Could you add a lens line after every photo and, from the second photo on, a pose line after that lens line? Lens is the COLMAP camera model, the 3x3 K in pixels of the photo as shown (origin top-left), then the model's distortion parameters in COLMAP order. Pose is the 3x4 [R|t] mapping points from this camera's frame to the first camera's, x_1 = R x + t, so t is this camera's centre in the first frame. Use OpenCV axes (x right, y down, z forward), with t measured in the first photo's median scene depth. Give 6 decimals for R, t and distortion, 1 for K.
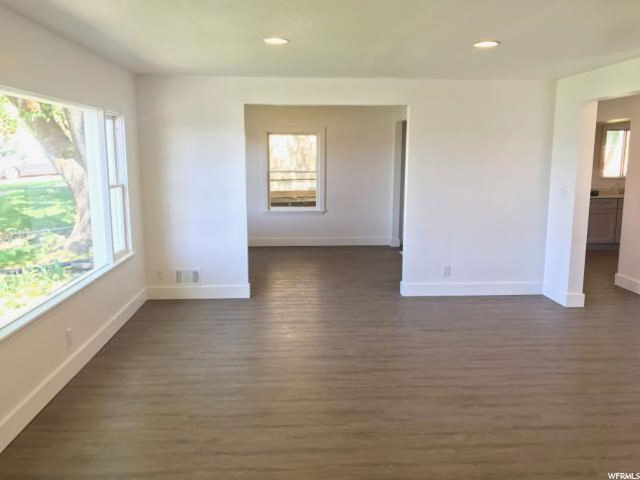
lens RADIAL K [[526.1, 0, 319.9], [0, 526.1, 240.0], [0, 0, 1]] dist [0.040631, -0.016664]
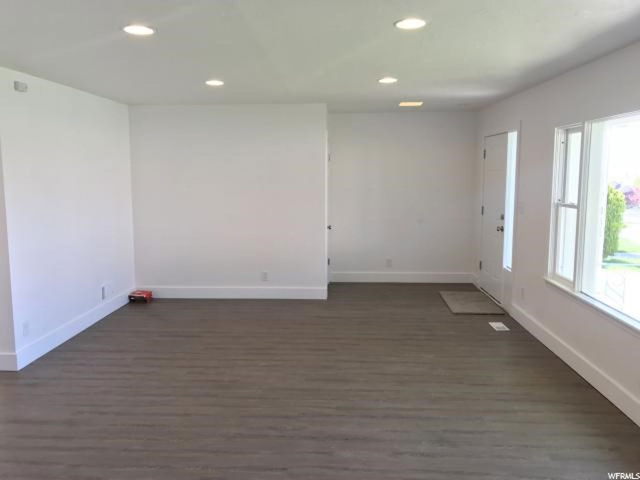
lens RADIAL K [[526.1, 0, 319.8], [0, 526.1, 239.4], [0, 0, 1]] dist [0.040631, -0.016664]
pose [[-0.993856, -0.015543, 0.109583, -0.038181], [0.016384, 0.958522, 0.284547, -0.304224], [-0.109460, 0.284594, -0.952378, 1.873686]]
